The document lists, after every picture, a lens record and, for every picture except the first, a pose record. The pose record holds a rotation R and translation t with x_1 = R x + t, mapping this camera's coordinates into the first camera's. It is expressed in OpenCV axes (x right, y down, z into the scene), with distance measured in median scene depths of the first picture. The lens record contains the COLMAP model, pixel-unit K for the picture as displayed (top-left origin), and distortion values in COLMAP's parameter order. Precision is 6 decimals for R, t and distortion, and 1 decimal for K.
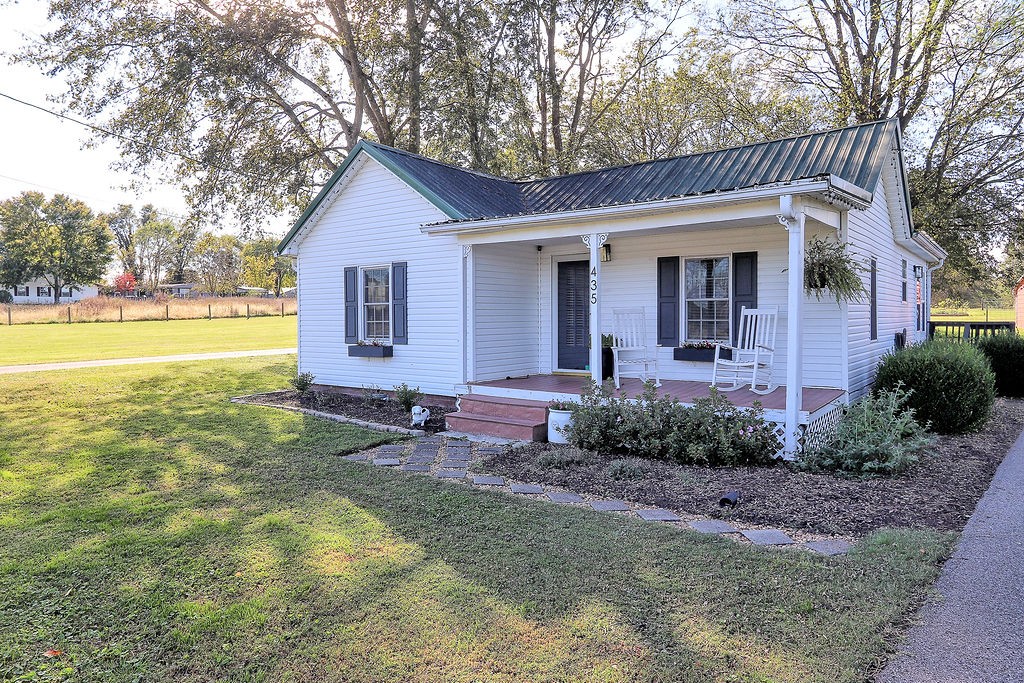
lens RADIAL K [[659.4, 0, 512.0], [0, 659.4, 341.5], [0, 0, 1]] dist [0.002121, 0.002544]
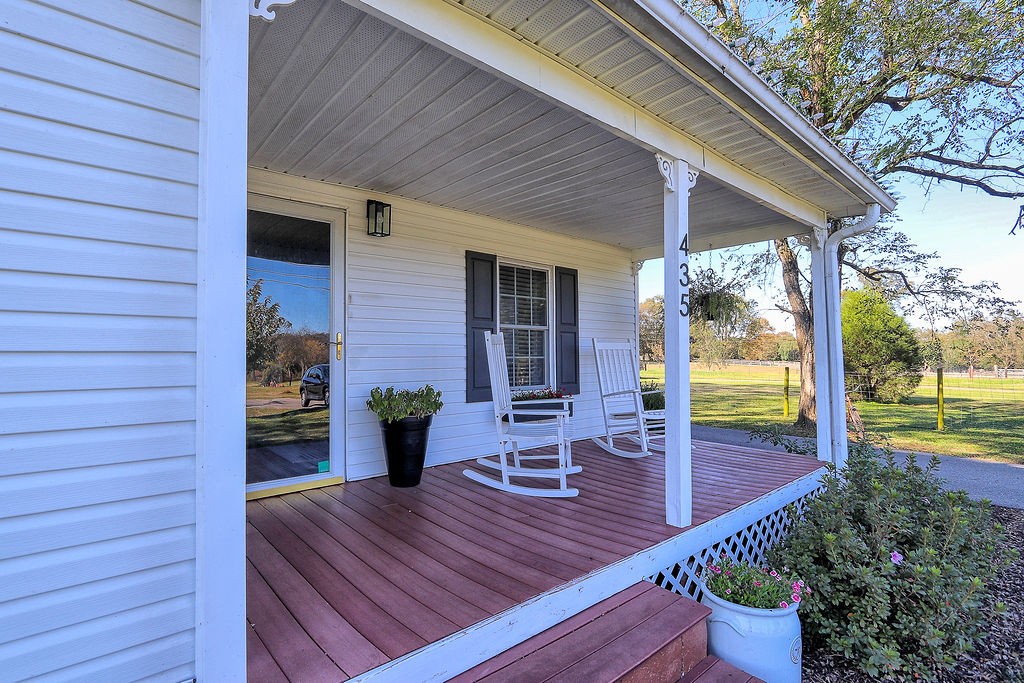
lens RADIAL K [[483.0, 0, 498.1], [0, 483.0, 340.4], [0, 0, 1]] dist [-0.005699, -0.001018]
pose [[0.213598, 0.042841, 0.975982, -0.173232], [0.038579, 0.997889, -0.052246, -0.021589], [-0.976159, 0.048813, 0.211495, 0.810440]]
